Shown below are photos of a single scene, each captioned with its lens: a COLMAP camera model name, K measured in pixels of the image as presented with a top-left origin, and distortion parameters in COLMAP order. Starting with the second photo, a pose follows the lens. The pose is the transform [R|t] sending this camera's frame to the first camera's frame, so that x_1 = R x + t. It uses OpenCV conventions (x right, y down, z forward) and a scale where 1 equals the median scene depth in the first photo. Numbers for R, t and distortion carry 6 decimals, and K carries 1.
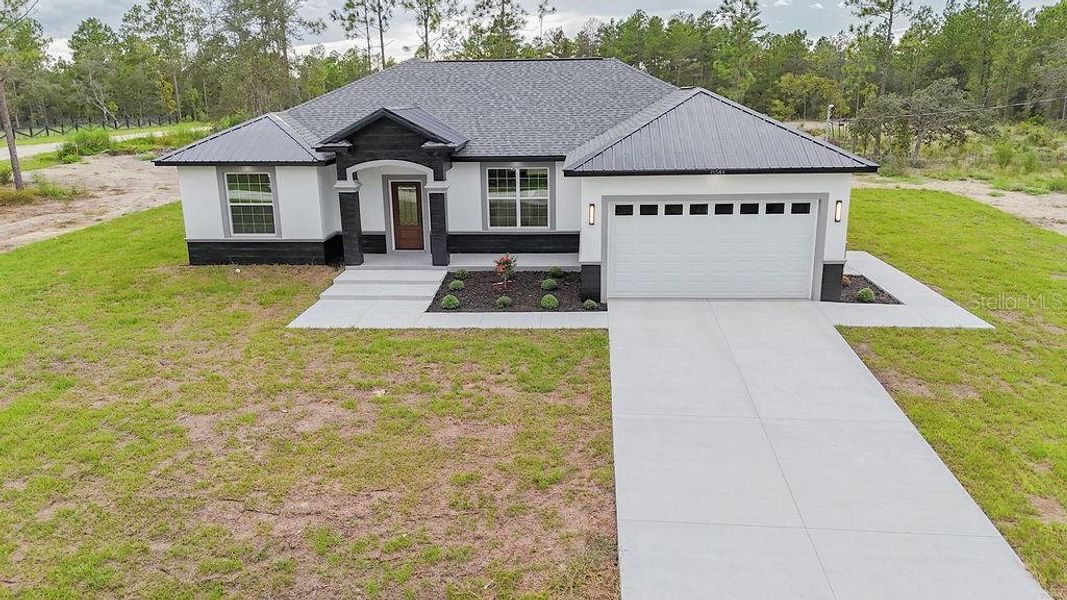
lens RADIAL K [[785.9, 0, 536.9], [0, 785.9, 301.0], [0, 0, 1]] dist [0.094564, -0.117515]
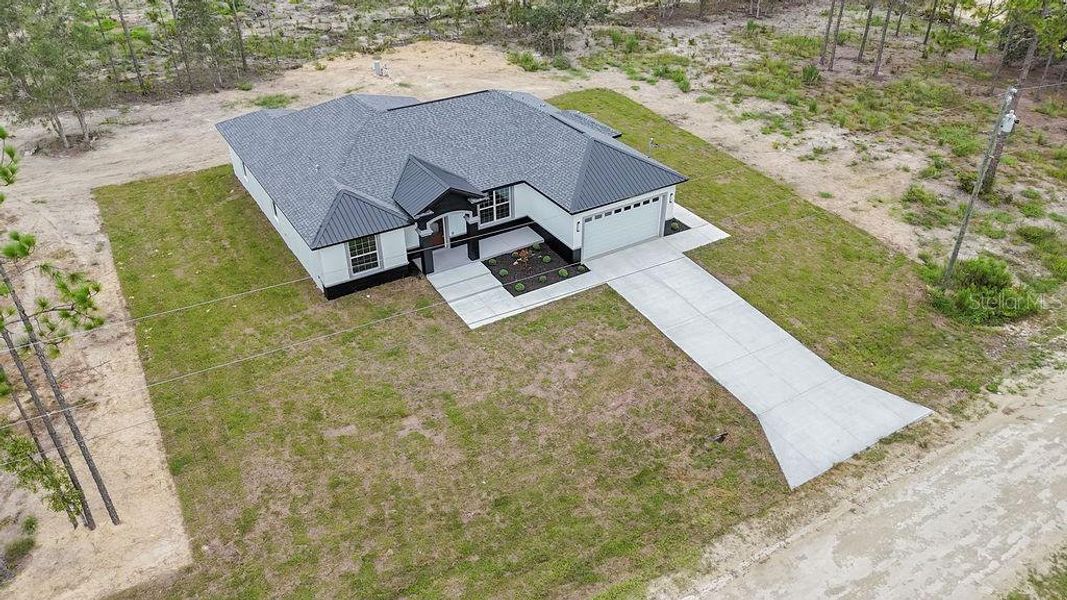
lens RADIAL K [[789.4, 0, 541.4], [0, 789.4, 297.6], [0, 0, 1]] dist [0.095817, -0.125041]
pose [[0.816473, -0.303025, 0.491476, -0.979184], [0.139706, 0.929600, 0.341066, -0.597895], [-0.560228, -0.209809, 0.801327, -0.557466]]
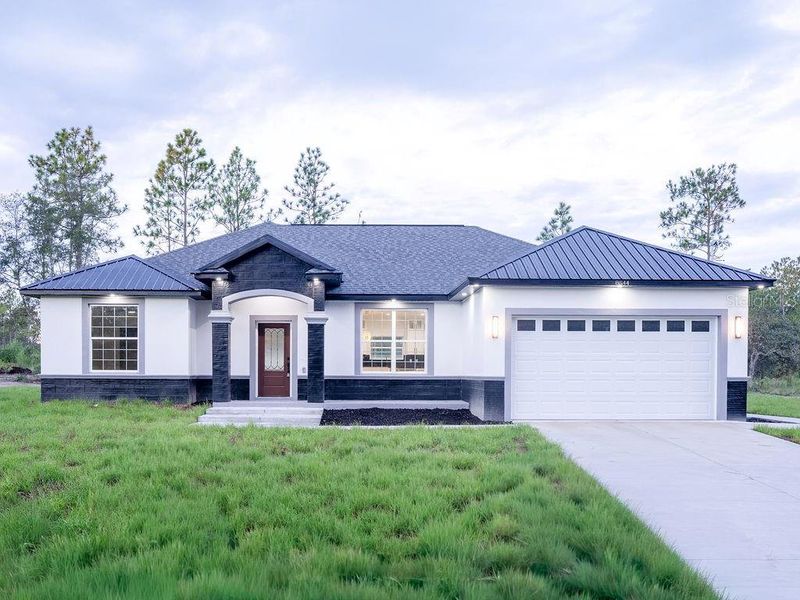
lens RADIAL K [[925.7, 0, 360.3], [0, 925.7, 395.4], [0, 0, 1]] dist [-0.110773, 0.353061]
pose [[0.997611, 0.015893, 0.067233, -0.158186], [0.000437, 0.971709, -0.236182, 0.222822], [-0.069085, 0.235648, 0.969380, -0.062518]]
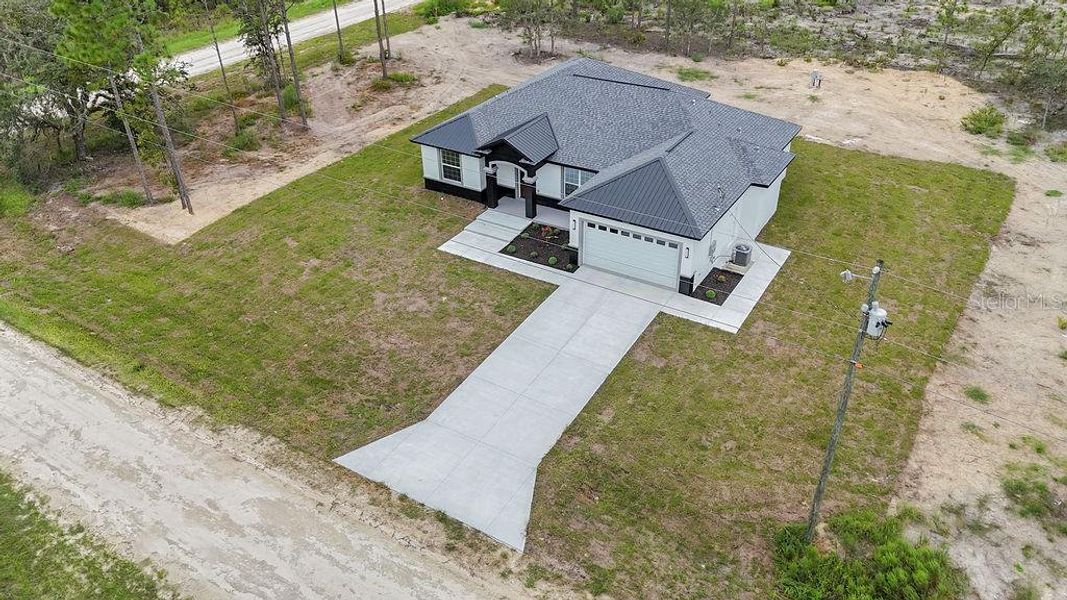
lens RADIAL K [[785.9, 0, 536.9], [0, 785.9, 301.0], [0, 0, 1]] dist [0.094564, -0.117515]
pose [[0.883736, 0.252791, -0.393838, 0.762792], [-0.119397, 0.935498, 0.332549, -0.540446], [0.452500, -0.246862, 0.856915, -0.741747]]
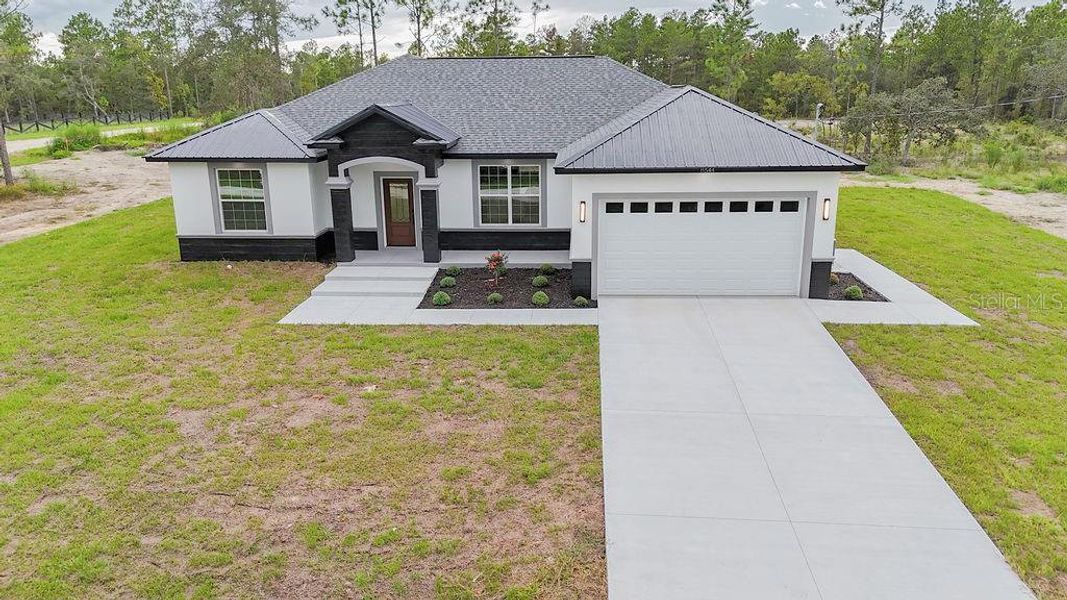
lens RADIAL K [[785.9, 0, 536.9], [0, 785.9, 301.0], [0, 0, 1]] dist [0.094564, -0.117515]
pose [[0.999956, 0.002192, 0.009175, 0.002352], [-0.002223, 0.999992, 0.003400, 0.000680], [-0.009167, -0.003420, 0.999952, -0.005188]]
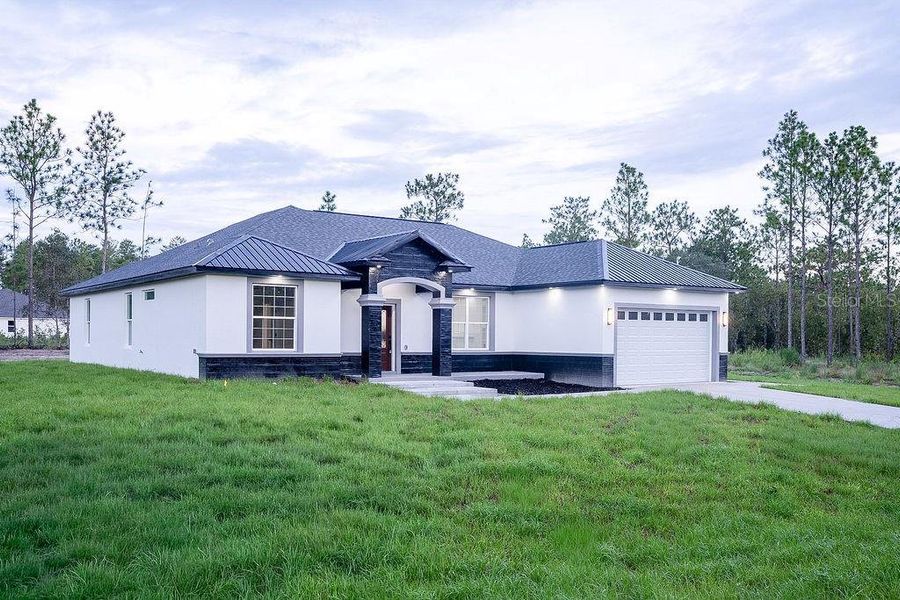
lens RADIAL K [[864.4, 0, 455.2], [0, 864.4, 335.7], [0, 0, 1]] dist [-0.042835, 0.004858]
pose [[0.775085, 0.020907, 0.631510, -0.944341], [0.145620, 0.966637, -0.210730, 0.168313], [-0.614847, 0.255294, 0.746182, 0.102965]]
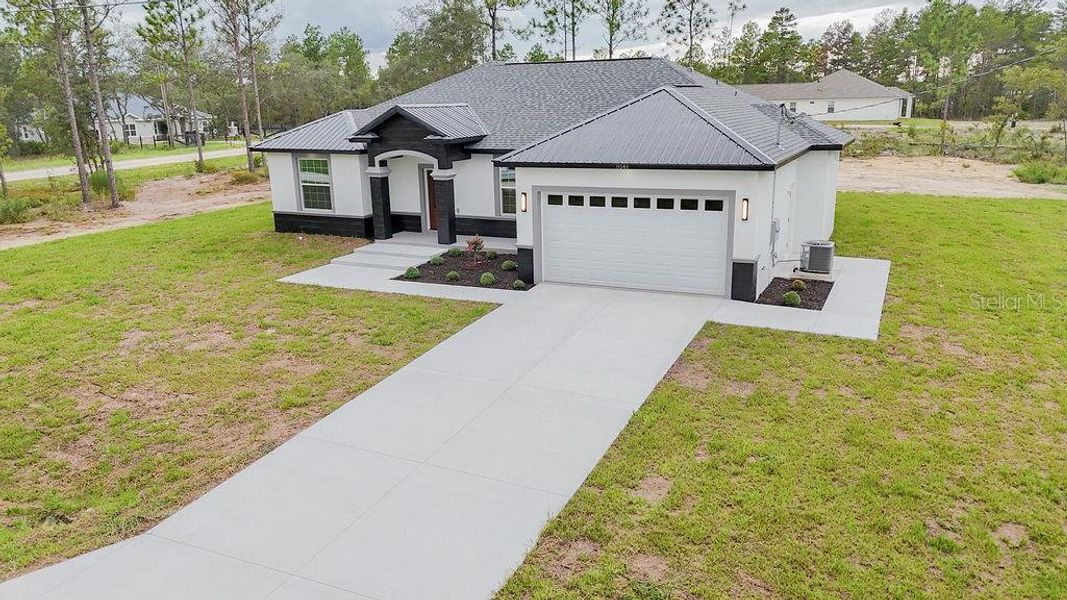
lens RADIAL K [[785.9, 0, 536.9], [0, 785.9, 301.0], [0, 0, 1]] dist [0.094564, -0.117515]
pose [[0.927567, 0.089188, -0.362858, 0.463217], [-0.089514, 0.995858, 0.015953, 0.007563], [0.362778, 0.017683, 0.931708, -0.012826]]
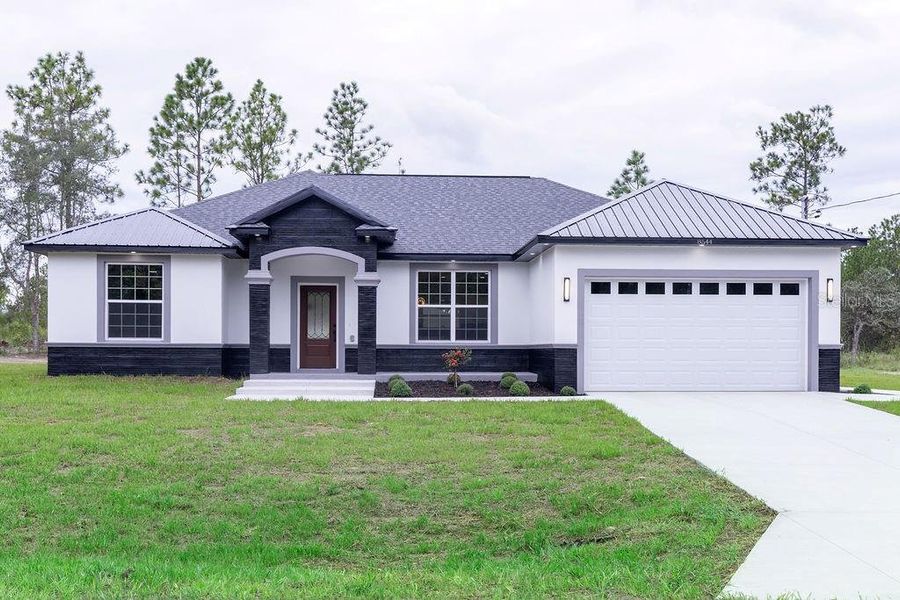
lens RADIAL K [[1106.5, 0, 473.2], [0, 1106.5, 363.0], [0, 0, 1]] dist [0.017058, -0.021170]
pose [[0.990620, 0.015966, 0.135708, -0.186967], [0.018380, 0.968556, -0.248115, 0.256330], [-0.135403, 0.248282, 0.959178, -0.143596]]
